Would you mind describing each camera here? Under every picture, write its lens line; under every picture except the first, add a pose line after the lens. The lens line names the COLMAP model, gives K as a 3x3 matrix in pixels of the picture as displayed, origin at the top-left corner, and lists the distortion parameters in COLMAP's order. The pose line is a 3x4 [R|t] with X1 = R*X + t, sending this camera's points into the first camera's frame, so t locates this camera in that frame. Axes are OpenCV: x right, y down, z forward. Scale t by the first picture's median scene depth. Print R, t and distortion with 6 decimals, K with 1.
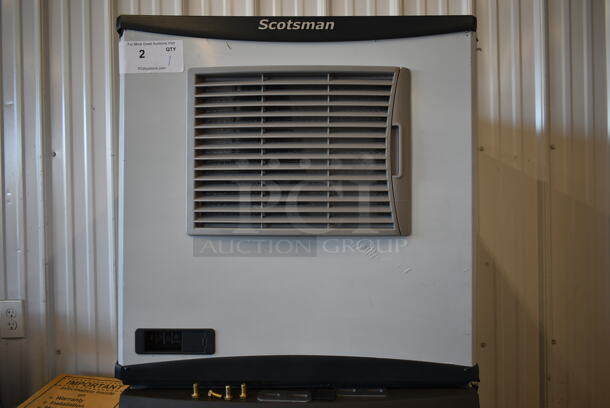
lens RADIAL K [[476.7, 0, 305.9], [0, 476.7, 204.8], [0, 0, 1]] dist [-0.006315, -0.009802]
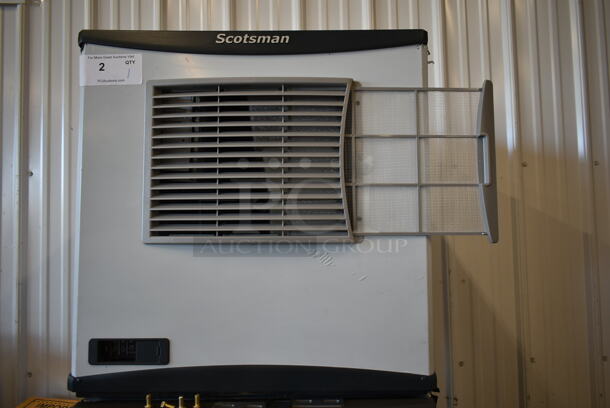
lens RADIAL K [[476.7, 0, 303.5], [0, 476.7, 201.1], [0, 0, 1]] dist [-0.006315, -0.009802]
pose [[0.999947, -0.004550, 0.009271, 0.079170], [0.005127, 0.997987, -0.063216, 0.038680], [-0.008965, 0.063260, 0.997957, -0.008981]]
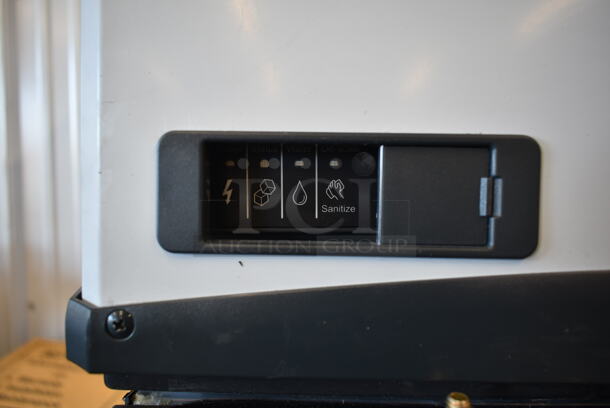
lens RADIAL K [[476.7, 0, 306.3], [0, 476.7, 200.0], [0, 0, 1]] dist [-0.006315, -0.009802]
pose [[0.999778, 0.011043, -0.017959, -0.286449], [-0.010155, 0.998756, 0.048823, 0.276256], [0.018476, -0.048630, 0.998646, 0.783218]]
